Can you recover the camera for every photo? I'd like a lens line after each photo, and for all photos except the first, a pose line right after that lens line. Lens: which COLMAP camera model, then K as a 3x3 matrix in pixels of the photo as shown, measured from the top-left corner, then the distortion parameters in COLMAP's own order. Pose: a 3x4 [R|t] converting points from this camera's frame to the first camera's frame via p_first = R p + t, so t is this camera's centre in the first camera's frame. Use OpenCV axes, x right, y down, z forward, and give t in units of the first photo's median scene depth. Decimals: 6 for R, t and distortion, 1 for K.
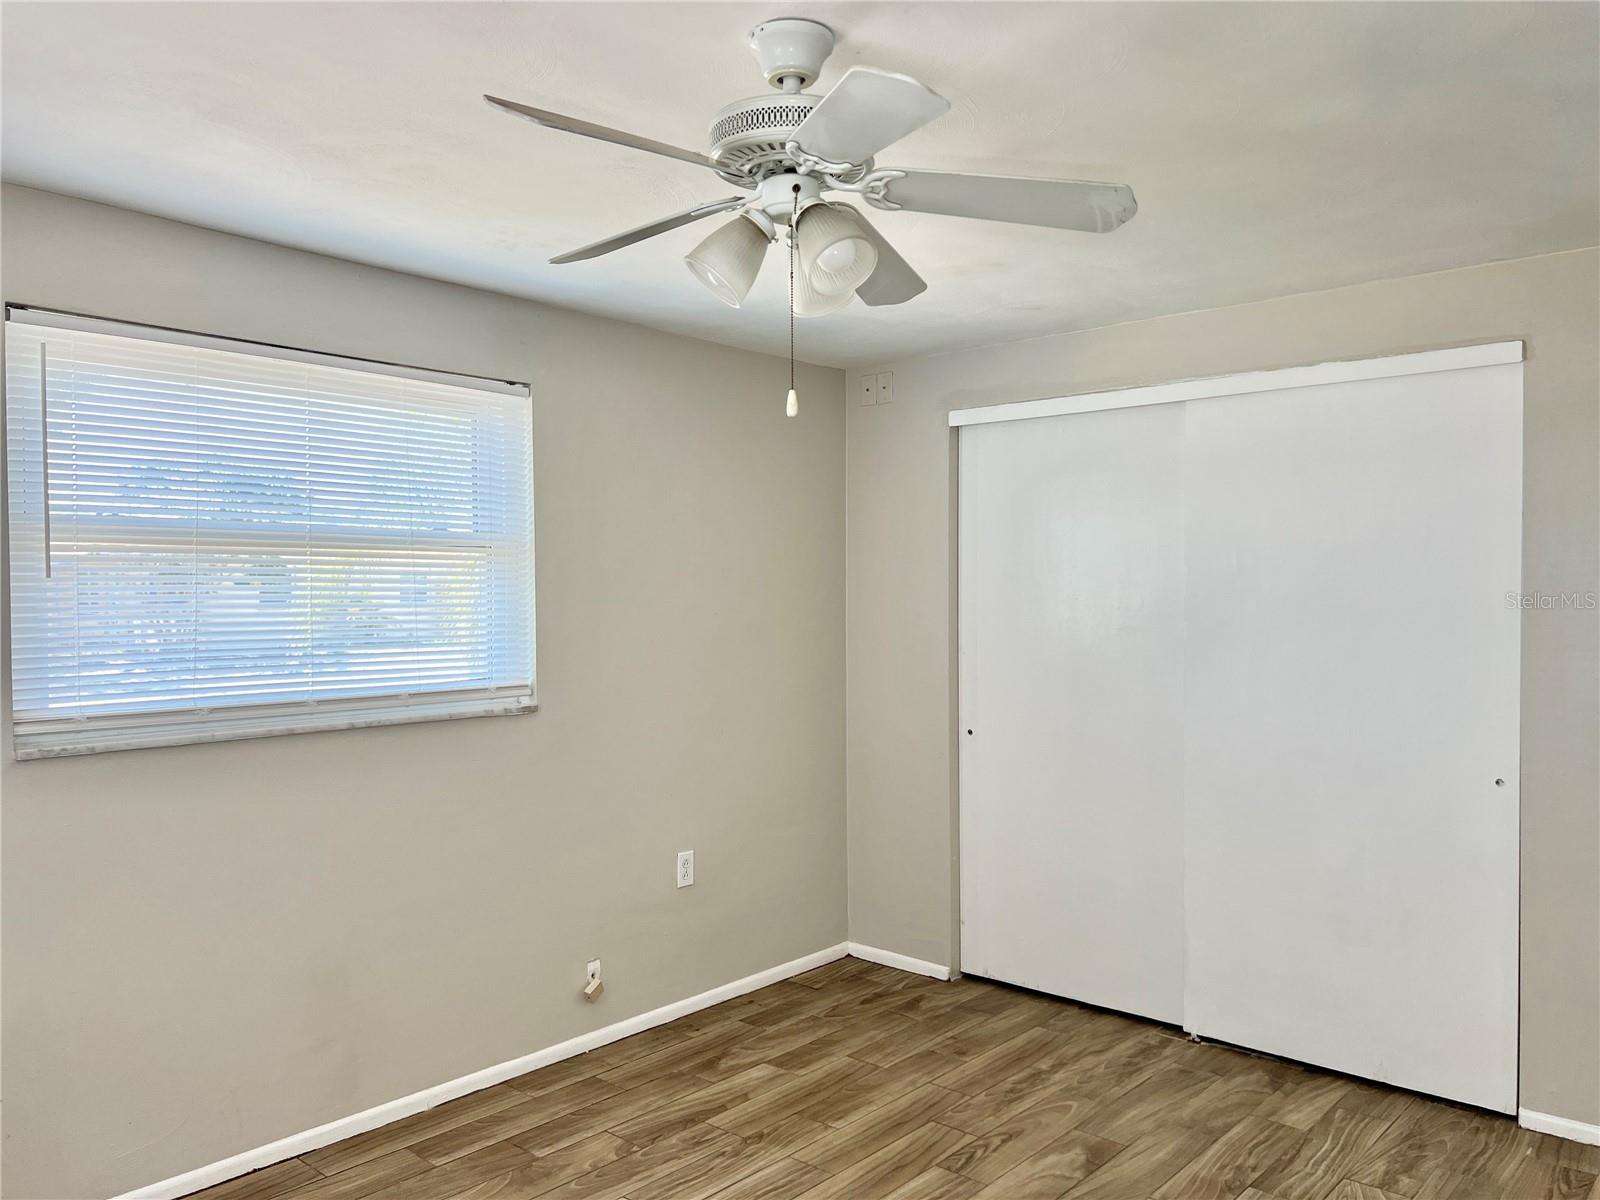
lens RADIAL K [[1204.1, 0, 806.7], [0, 1204.1, 612.2], [0, 0, 1]] dist [0.089159, -0.130485]
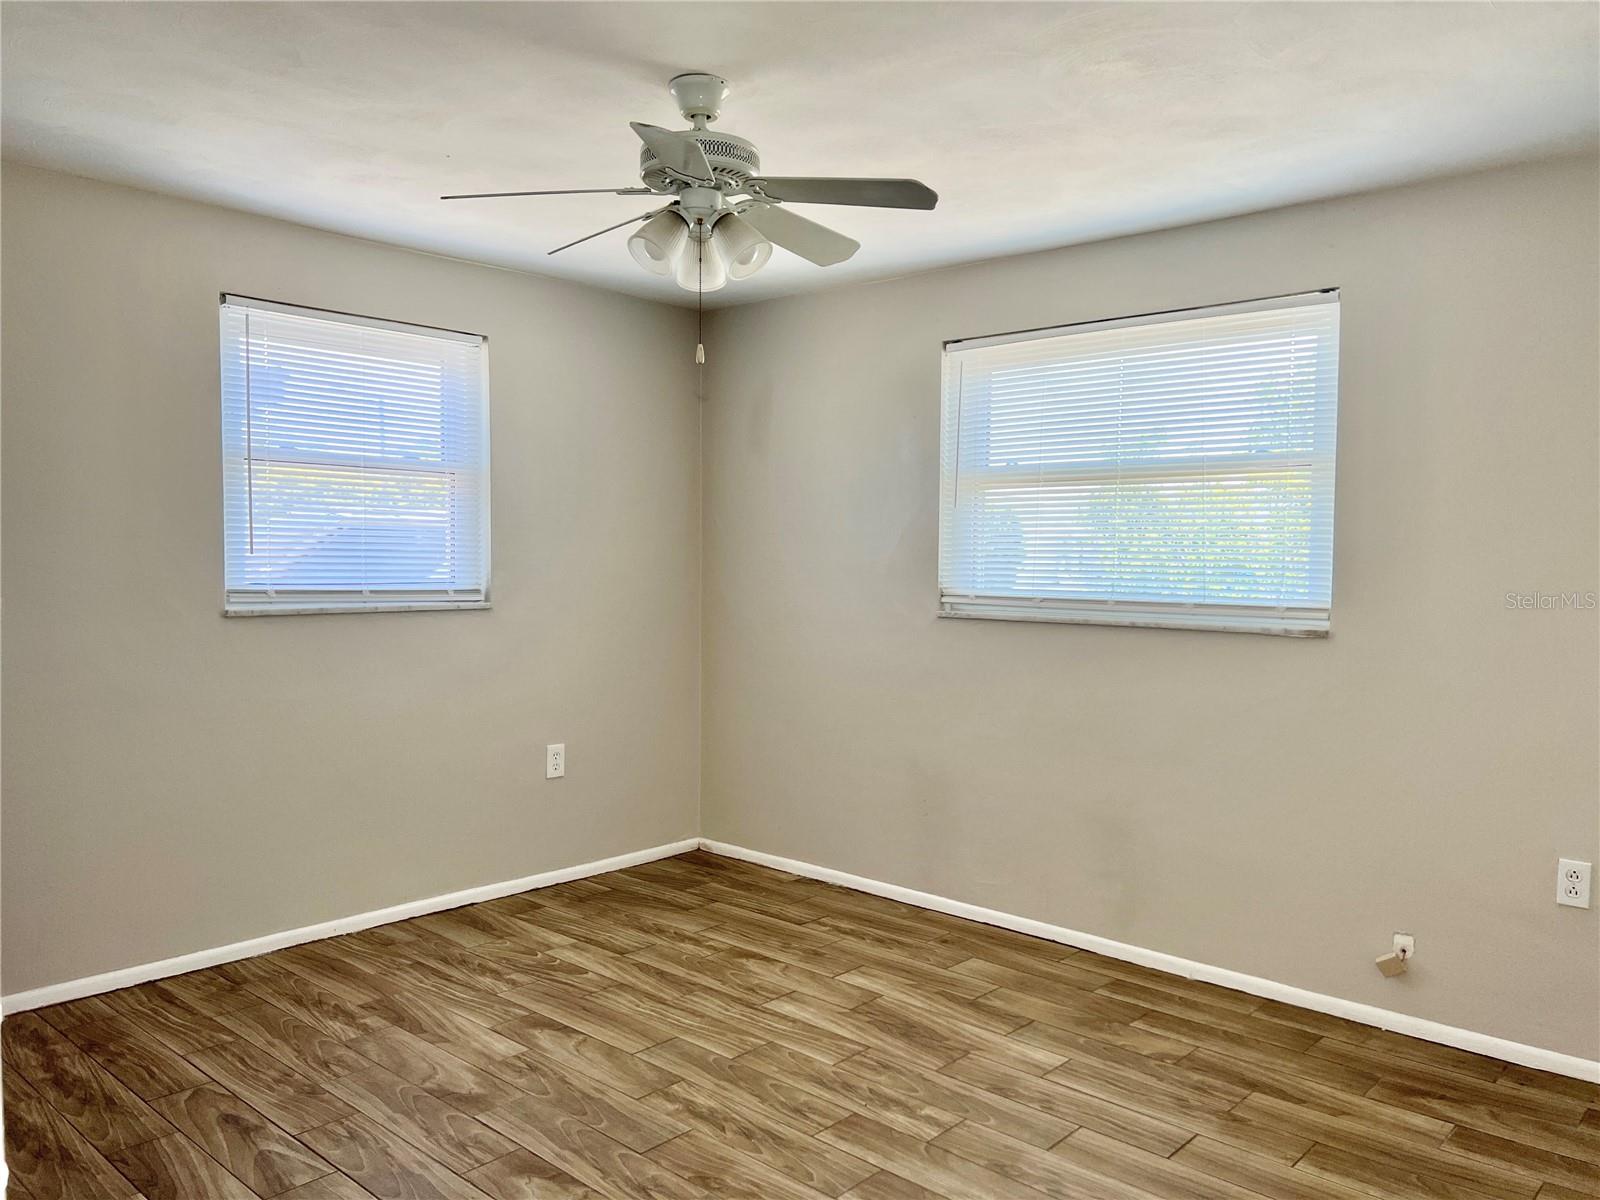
lens RADIAL K [[1204.1, 0, 806.7], [0, 1204.1, 612.2], [0, 0, 1]] dist [0.089159, -0.130485]
pose [[-0.016400, 0.051901, -0.998518, 0.764075], [-0.030963, 0.998147, 0.052390, 0.026609], [0.999386, 0.031777, -0.014763, 0.639564]]
